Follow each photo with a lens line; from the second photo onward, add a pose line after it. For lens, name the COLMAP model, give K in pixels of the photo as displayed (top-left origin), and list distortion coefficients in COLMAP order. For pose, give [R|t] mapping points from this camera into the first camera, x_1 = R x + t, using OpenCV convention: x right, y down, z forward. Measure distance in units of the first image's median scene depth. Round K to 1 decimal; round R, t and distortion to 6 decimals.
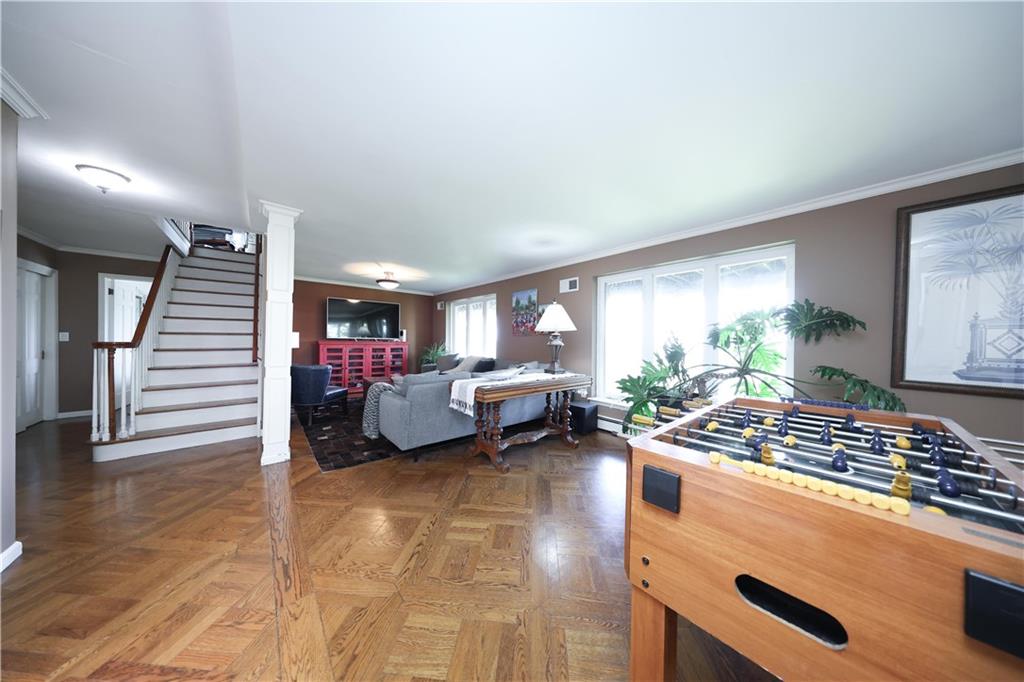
lens RADIAL K [[295.0, 0, 516.1], [0, 295.0, 339.8], [0, 0, 1]] dist [-0.000944, 0.000166]
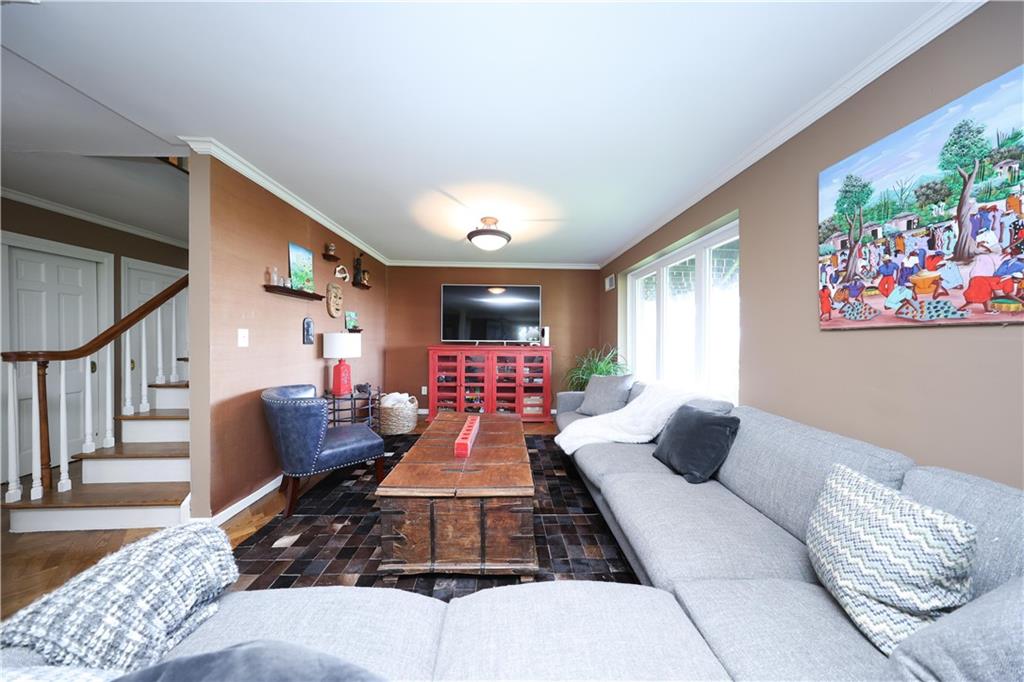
lens RADIAL K [[295.0, 0, 515.5], [0, 295.0, 339.2], [0, 0, 1]] dist [-0.000944, 0.000166]
pose [[0.780598, -0.007144, -0.624992, -0.058202], [0.004673, 0.999973, -0.005594, -0.005833], [0.625016, 0.001447, 0.780611, 0.588149]]
